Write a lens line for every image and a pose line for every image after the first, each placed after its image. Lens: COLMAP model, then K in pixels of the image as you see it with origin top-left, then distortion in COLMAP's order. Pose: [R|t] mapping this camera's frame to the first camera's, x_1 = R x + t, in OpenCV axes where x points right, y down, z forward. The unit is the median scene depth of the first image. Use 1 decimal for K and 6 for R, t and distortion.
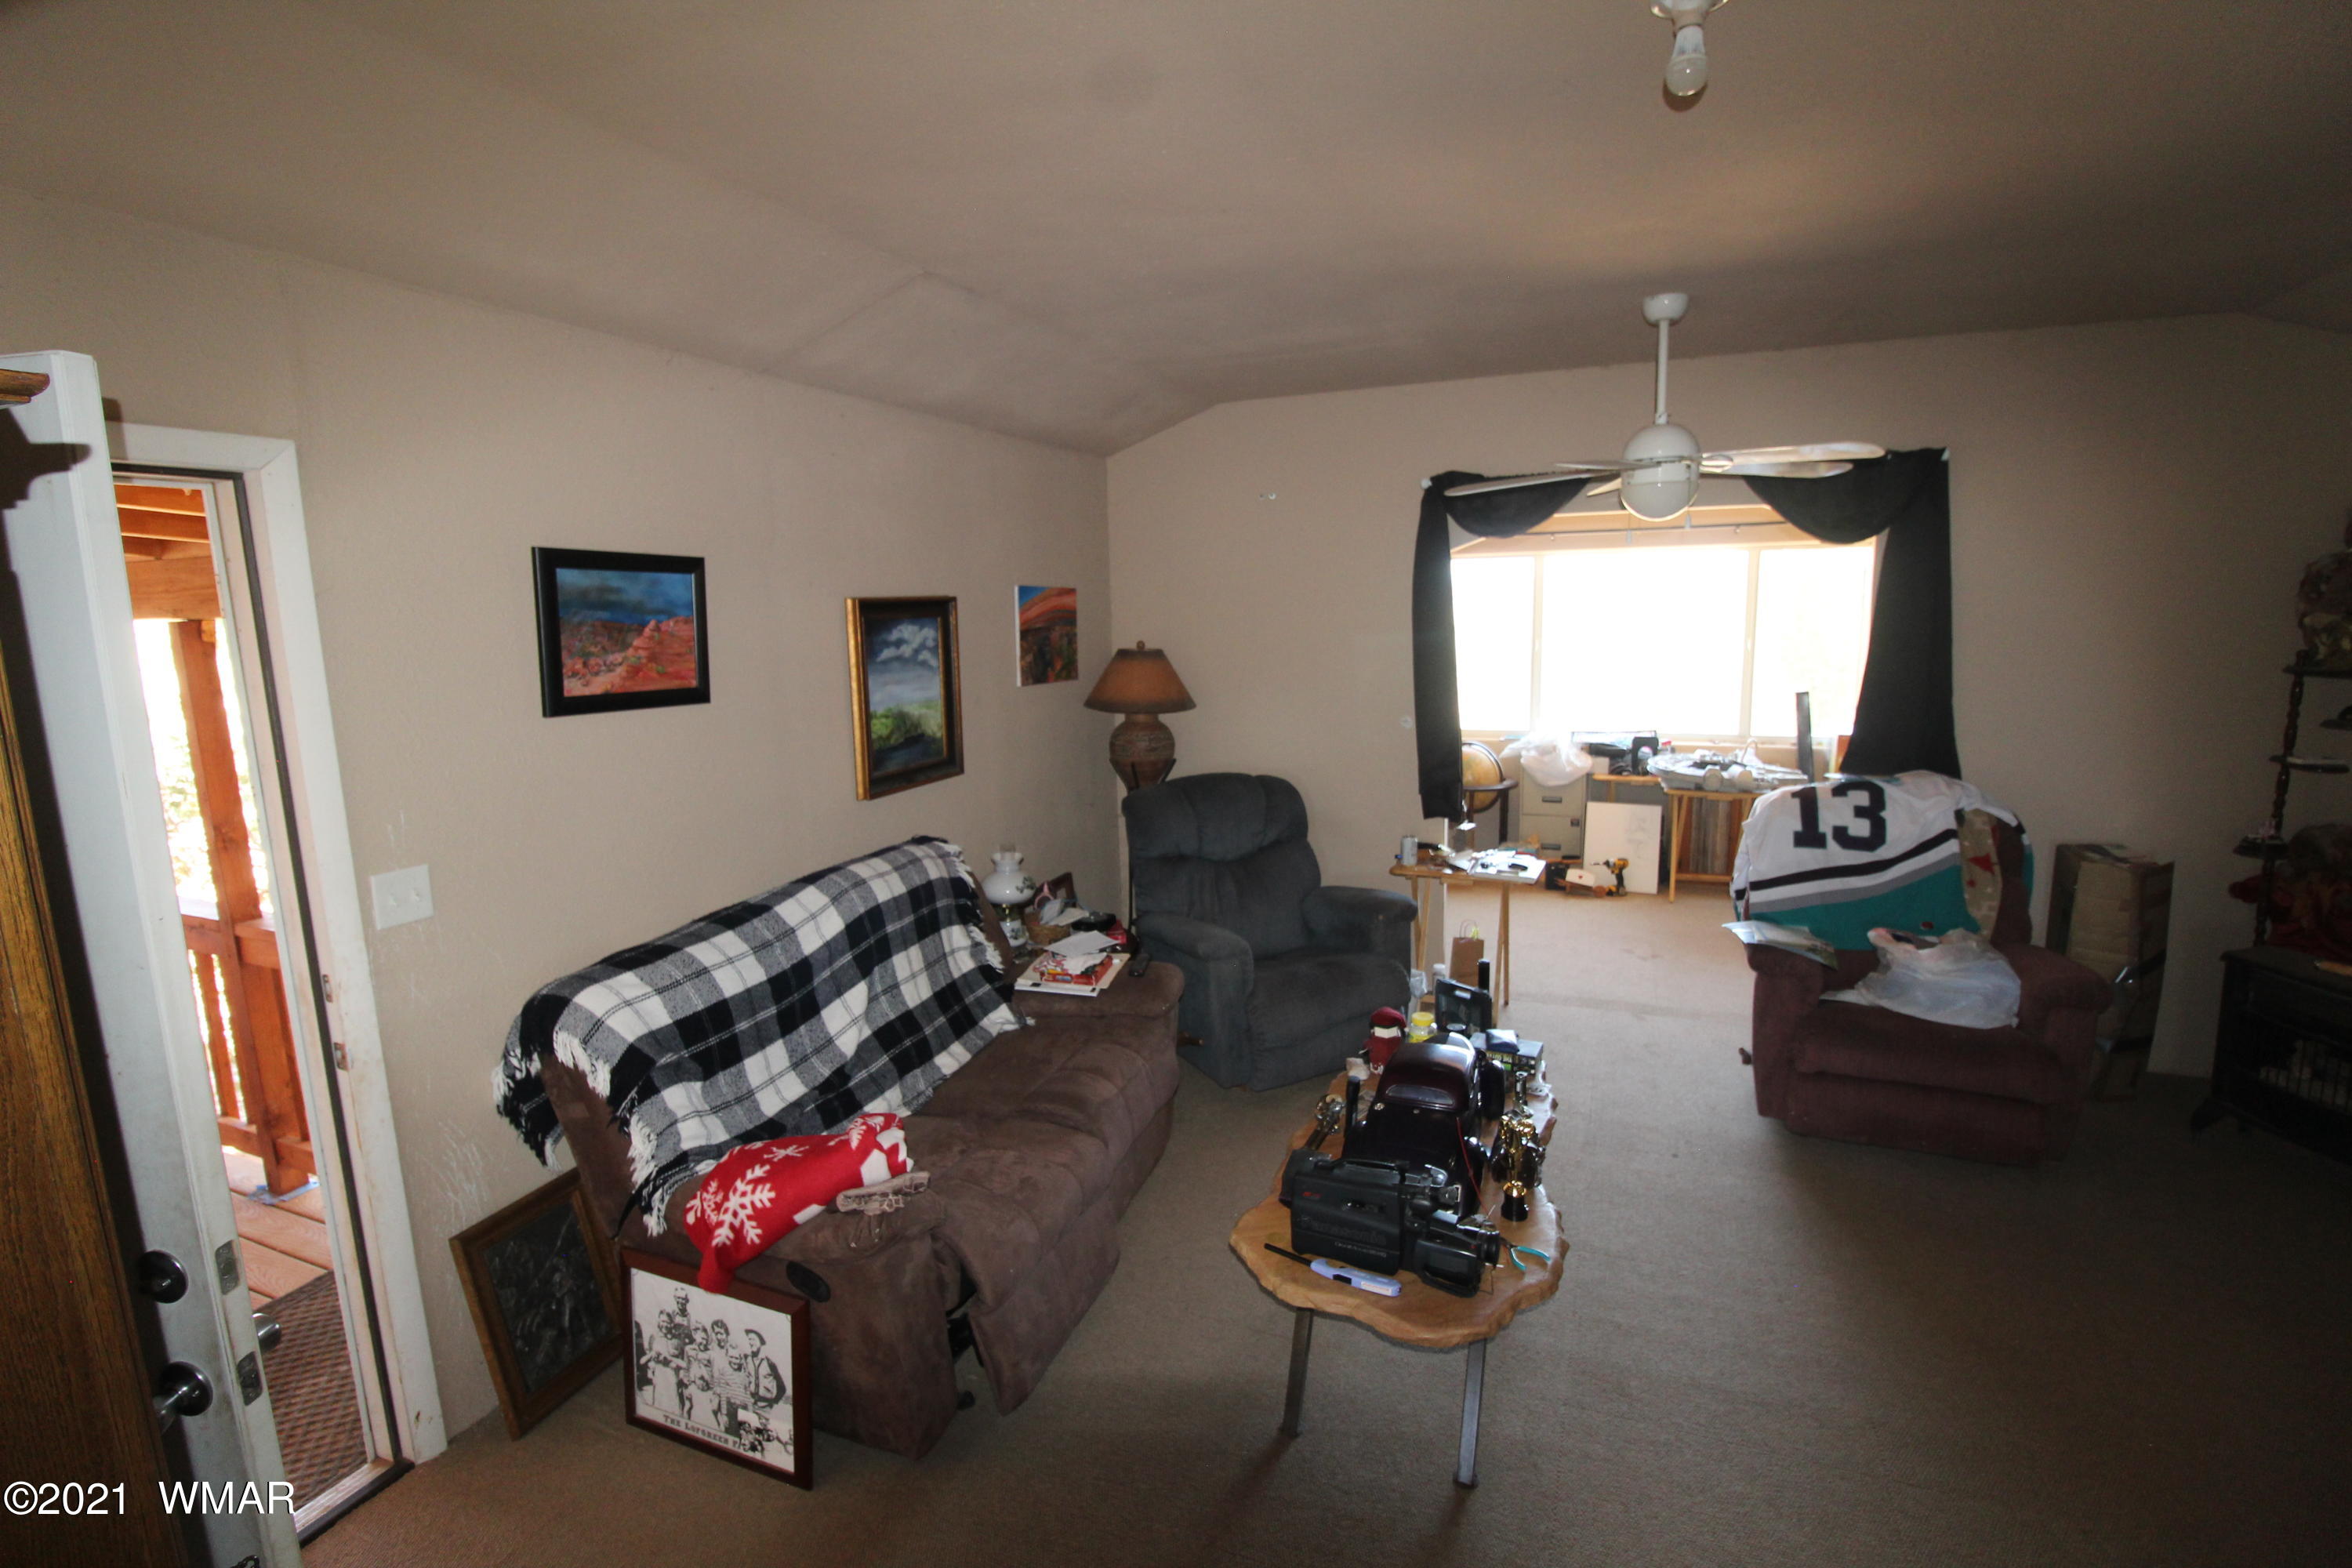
lens RADIAL K [[1088.4, 0, 1177.5], [0, 1088.4, 772.9], [0, 0, 1]] dist [0.000525, -0.012593]
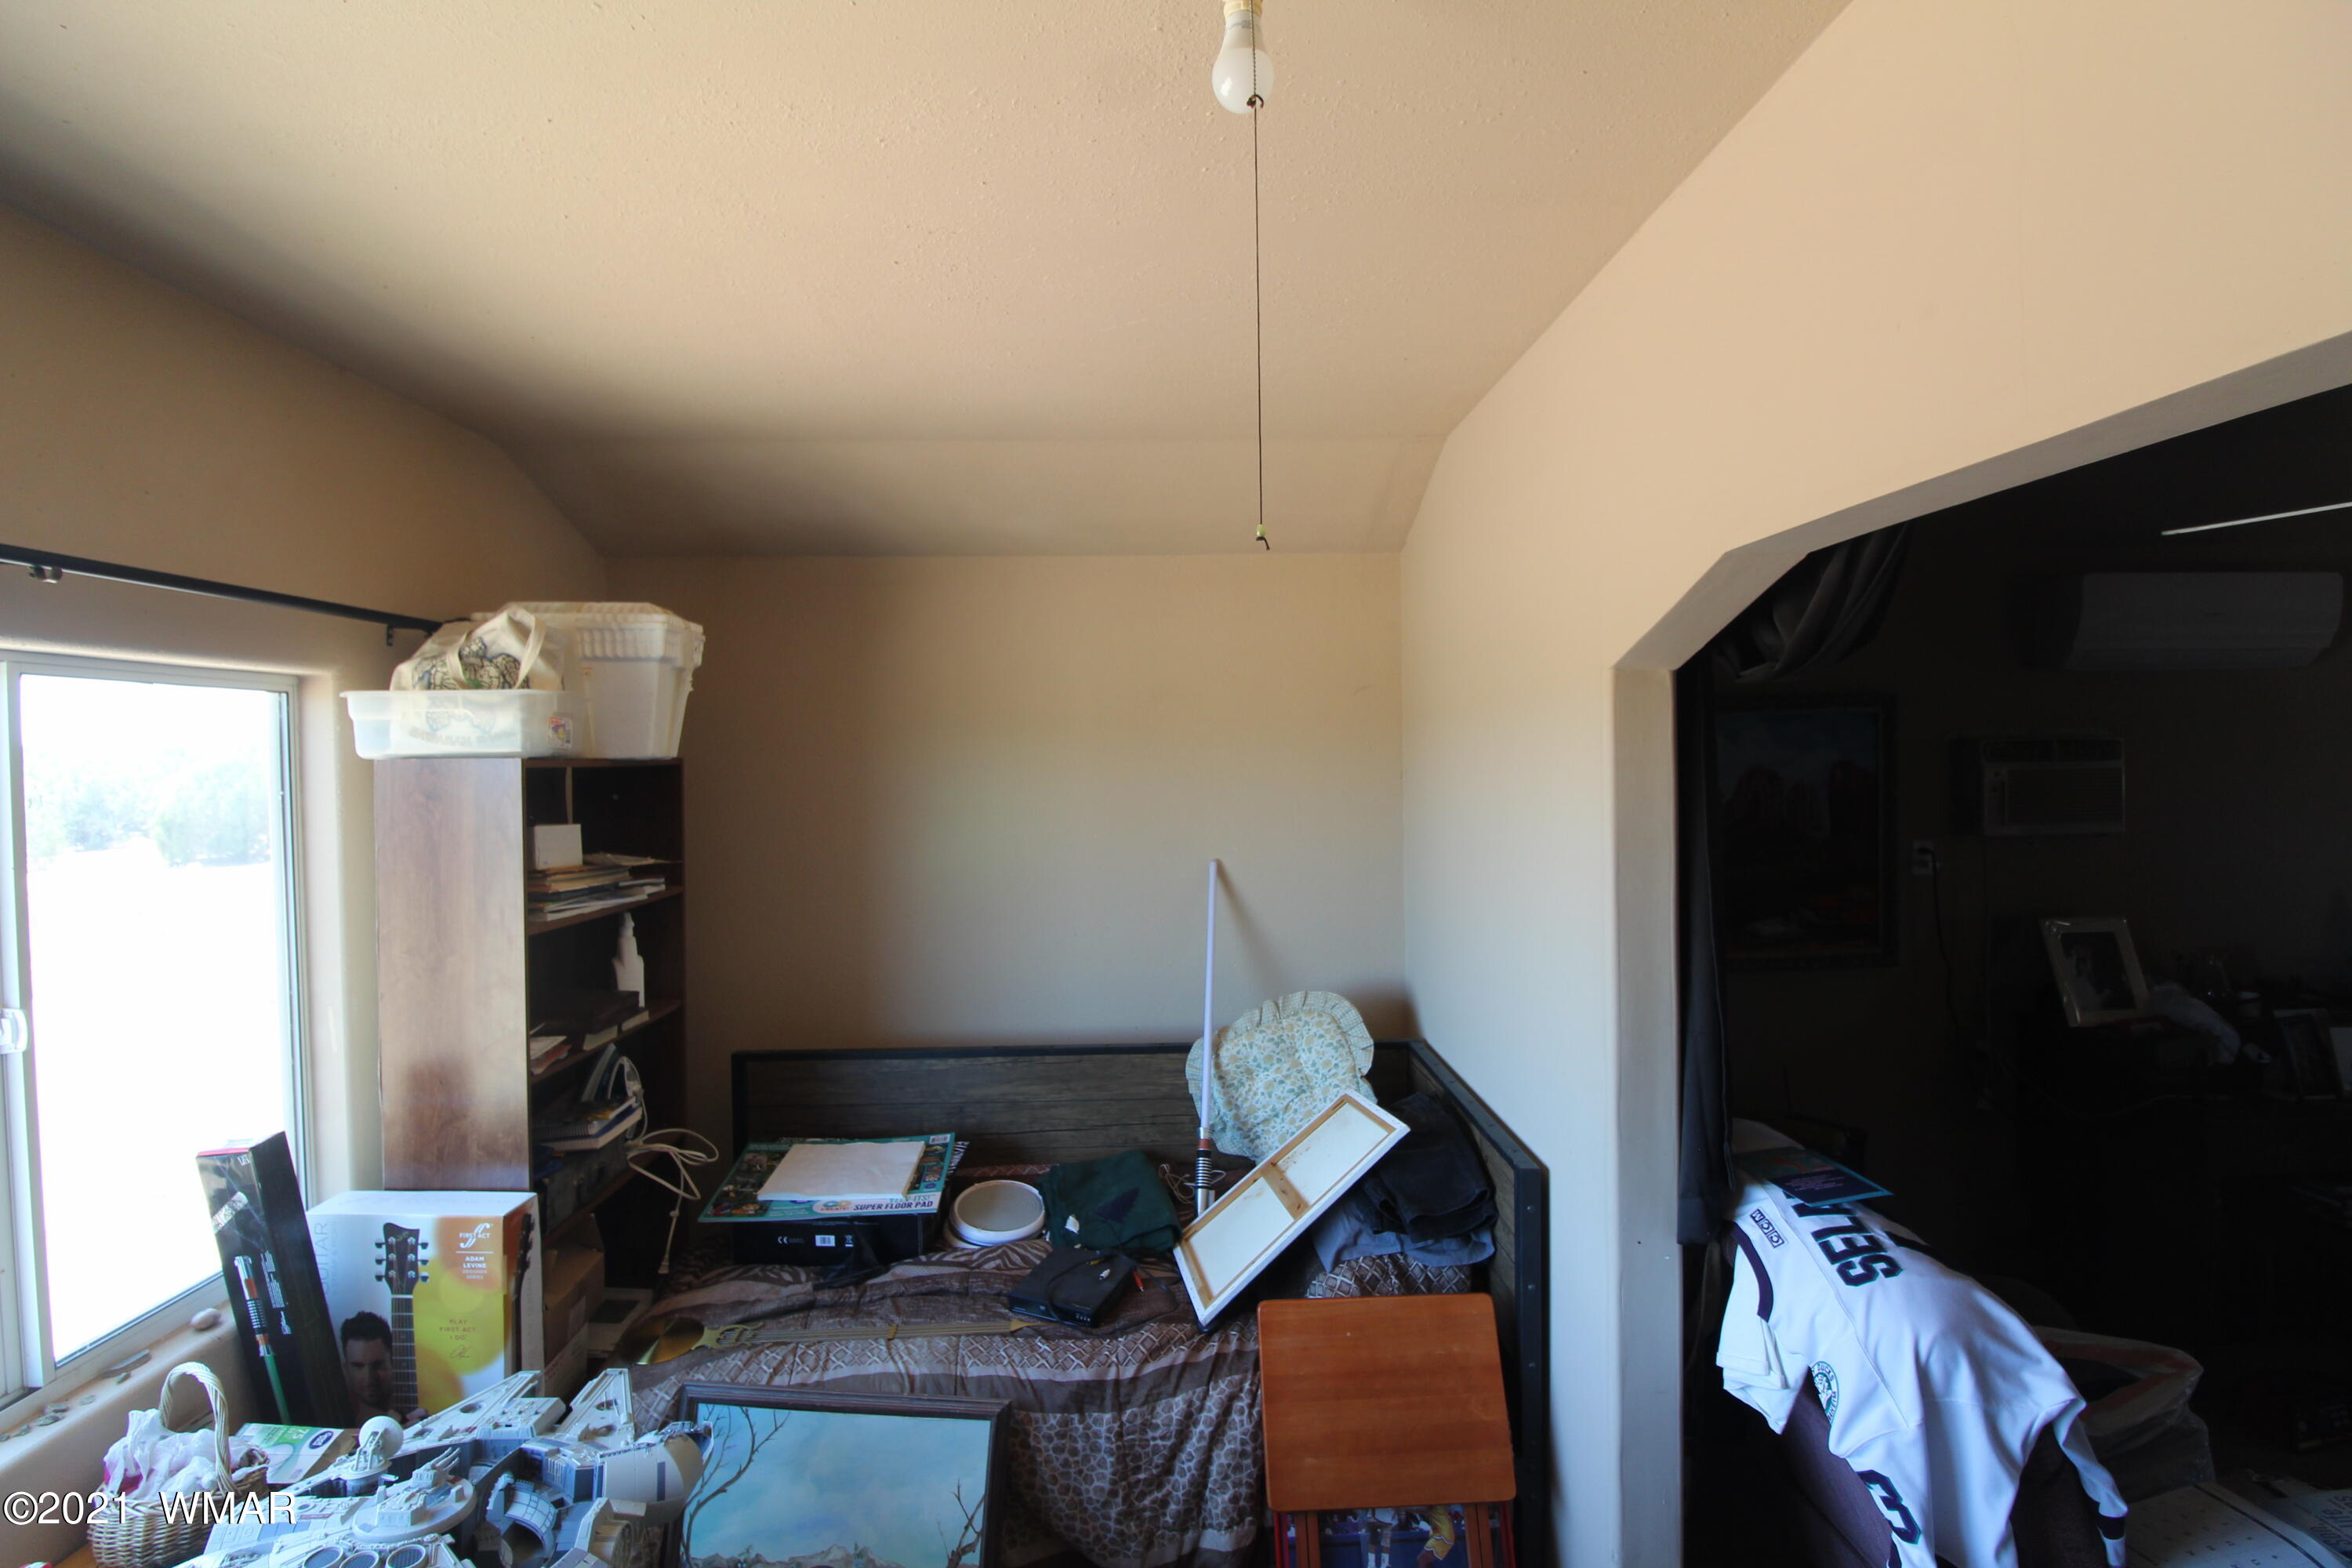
lens RADIAL K [[1121.9, 0, 1186.2], [0, 1121.9, 755.0], [0, 0, 1]] dist [0.001900, -0.014096]
pose [[-0.417173, 0.031481, 0.908282, 0.325178], [0.171781, 0.984116, 0.044789, -0.271212], [-0.892445, 0.174711, -0.415955, 1.577593]]
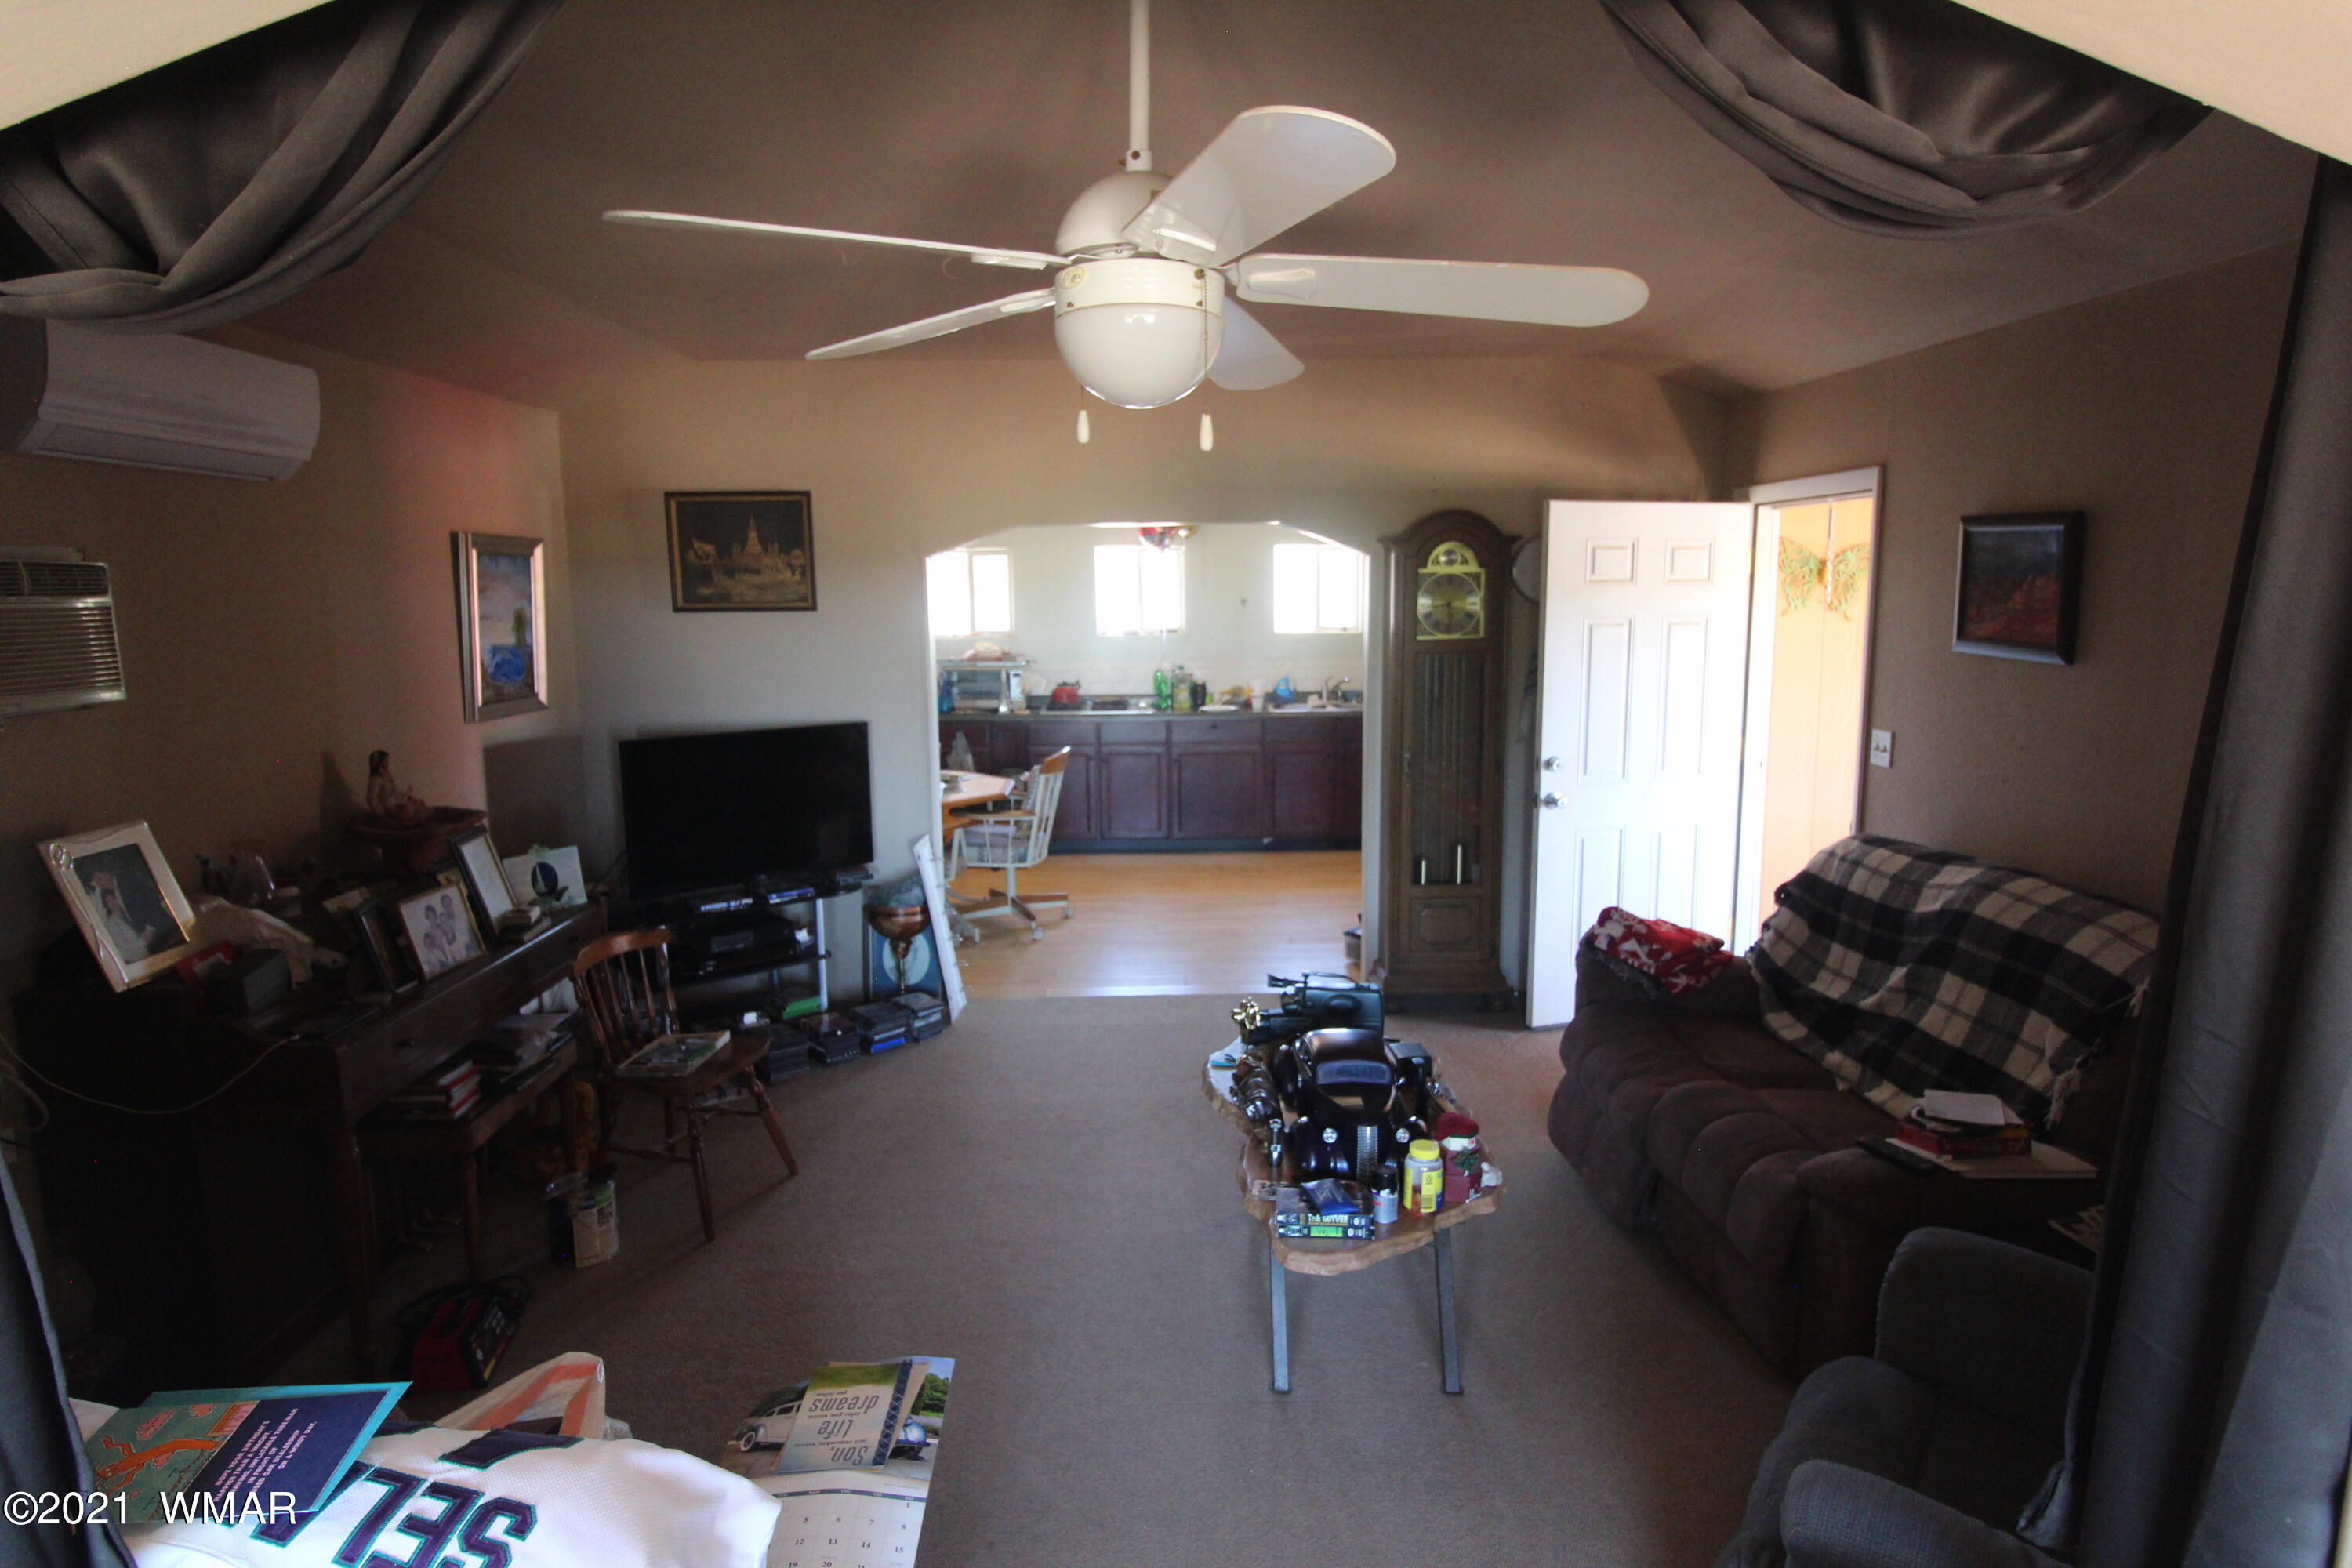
lens RADIAL K [[1316.6, 0, 1181.8], [0, 1316.6, 784.1], [0, 0, 1]] dist [-0.002399, -0.001992]
pose [[-0.915482, 0.089650, -0.392244, 0.606148], [-0.035316, 0.953195, 0.300286, -0.233529], [0.400806, 0.288758, -0.869467, 1.417009]]
